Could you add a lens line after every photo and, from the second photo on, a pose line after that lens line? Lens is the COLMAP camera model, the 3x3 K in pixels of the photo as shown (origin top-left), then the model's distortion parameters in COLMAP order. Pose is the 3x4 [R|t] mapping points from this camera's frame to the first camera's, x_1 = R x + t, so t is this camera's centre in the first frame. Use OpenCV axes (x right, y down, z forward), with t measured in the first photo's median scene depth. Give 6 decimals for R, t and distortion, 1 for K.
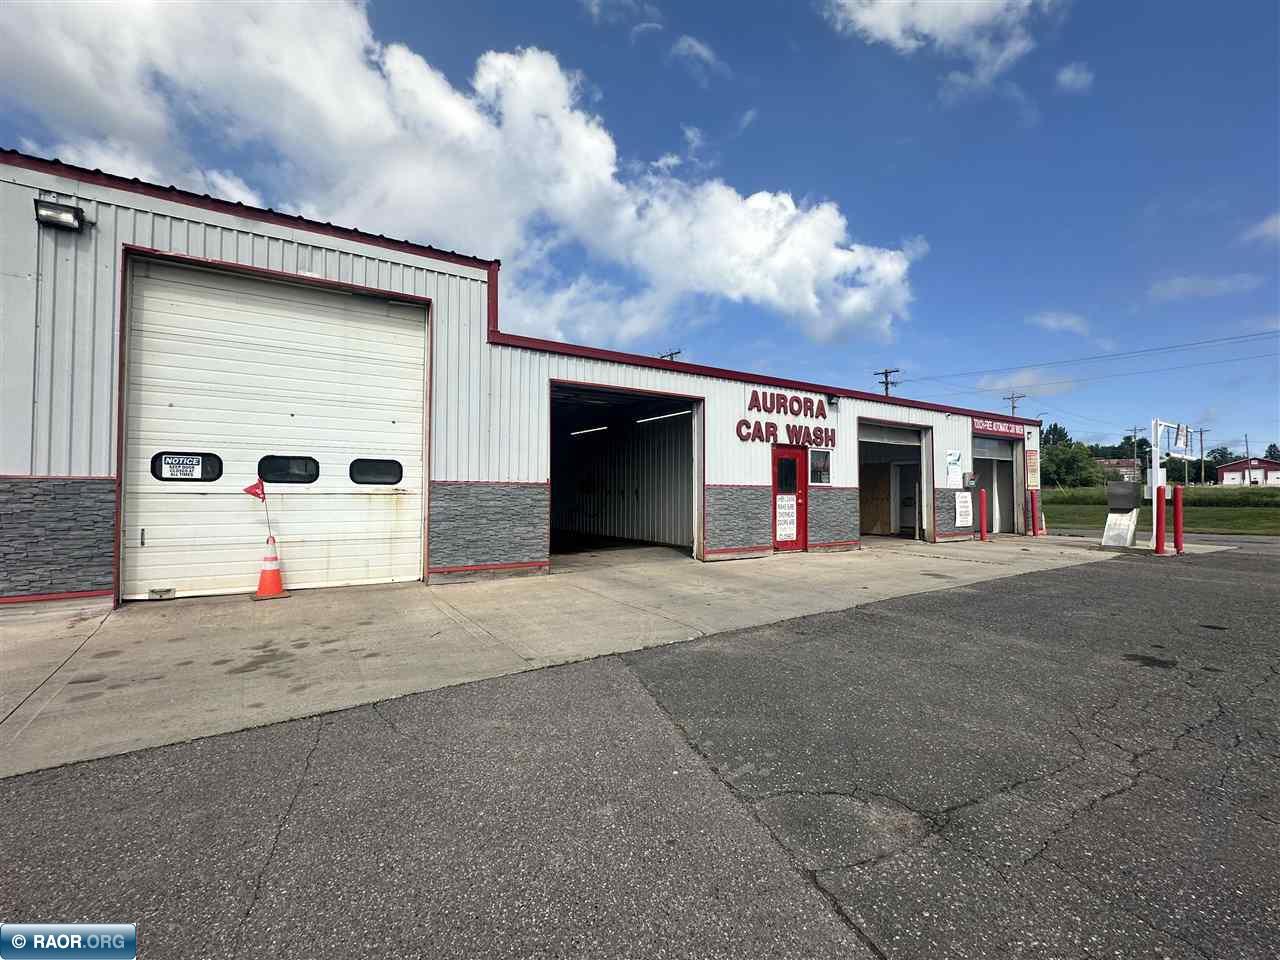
lens RADIAL K [[572.1, 0, 633.7], [0, 572.1, 481.2], [0, 0, 1]] dist [-0.003425, 0.000756]
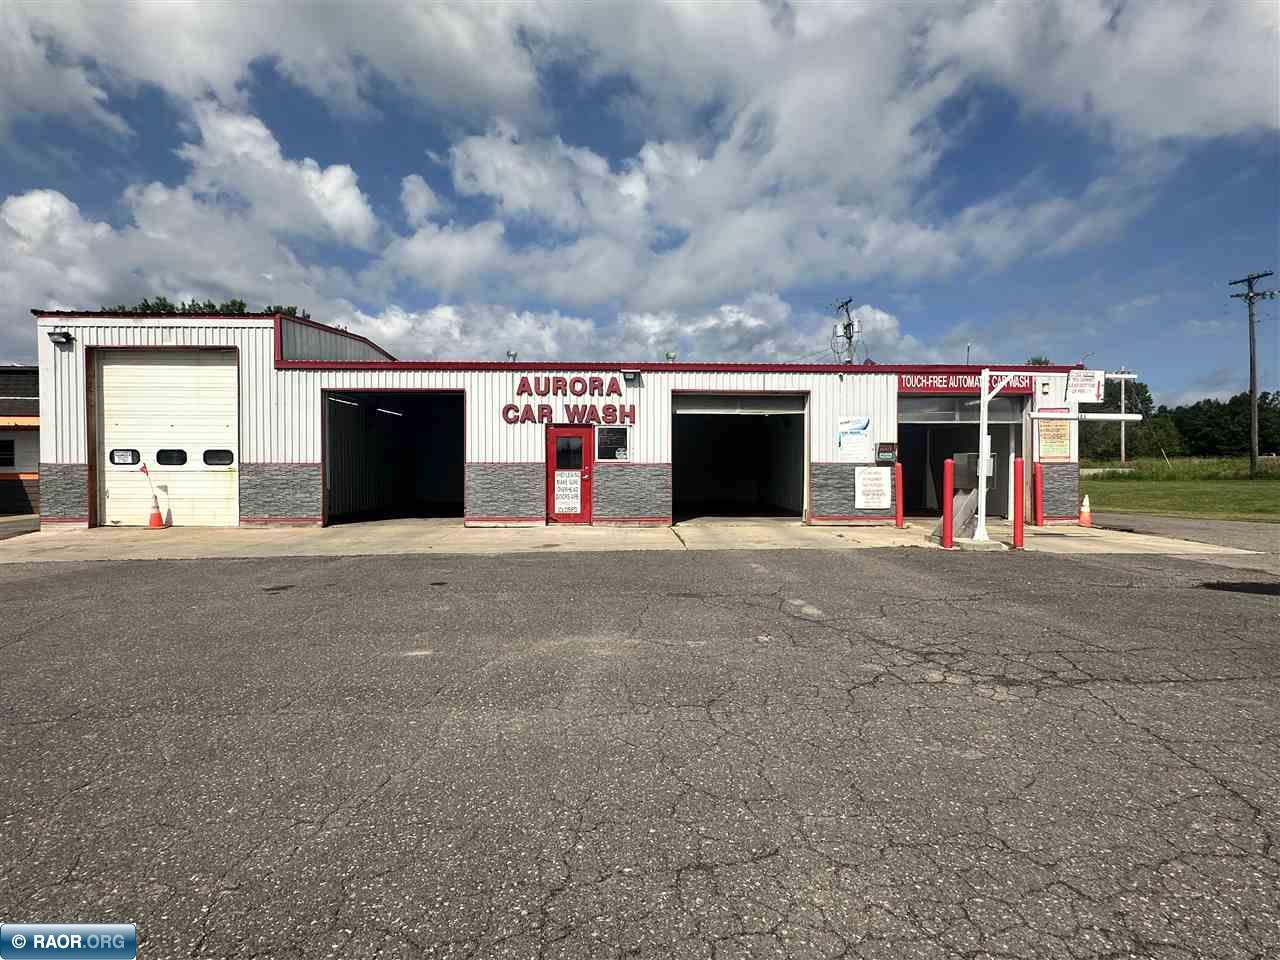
lens RADIAL K [[619.5, 0, 647.7], [0, 619.5, 478.2], [0, 0, 1]] dist [0.003626, -0.002743]
pose [[0.852123, 0.010186, -0.523243, 1.028468], [0.014714, 0.998949, 0.043408, -0.010890], [0.523135, -0.044688, 0.851078, 0.089993]]
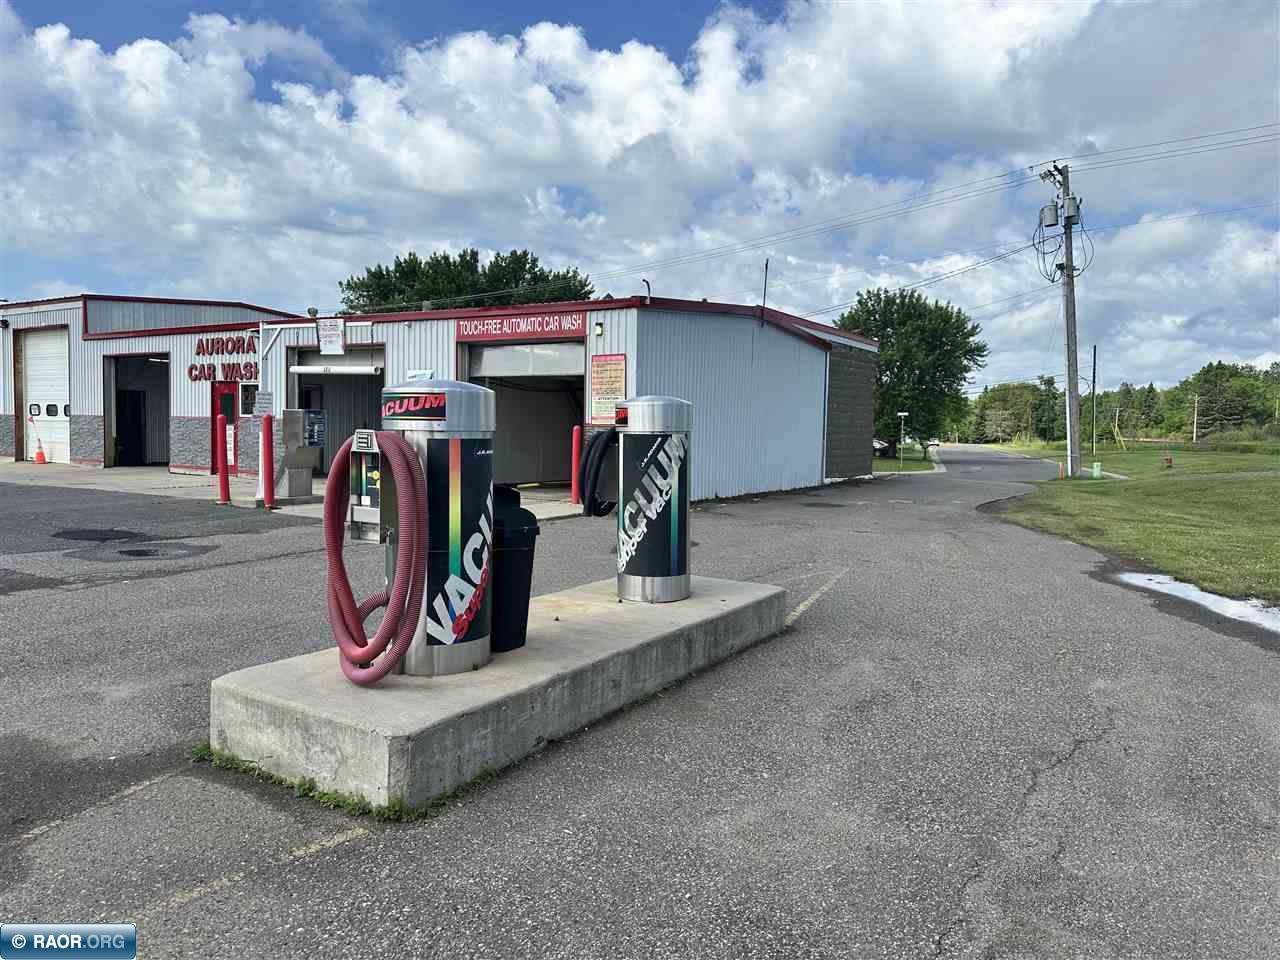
lens RADIAL K [[892.7, 0, 644.2], [0, 892.7, 476.0], [0, 0, 1]] dist [0.039514, -0.039320]
pose [[0.422438, 0.059005, -0.904469, 2.314043], [0.006221, 0.997667, 0.067990, 0.008214], [0.906370, -0.034348, 0.421086, 1.021123]]
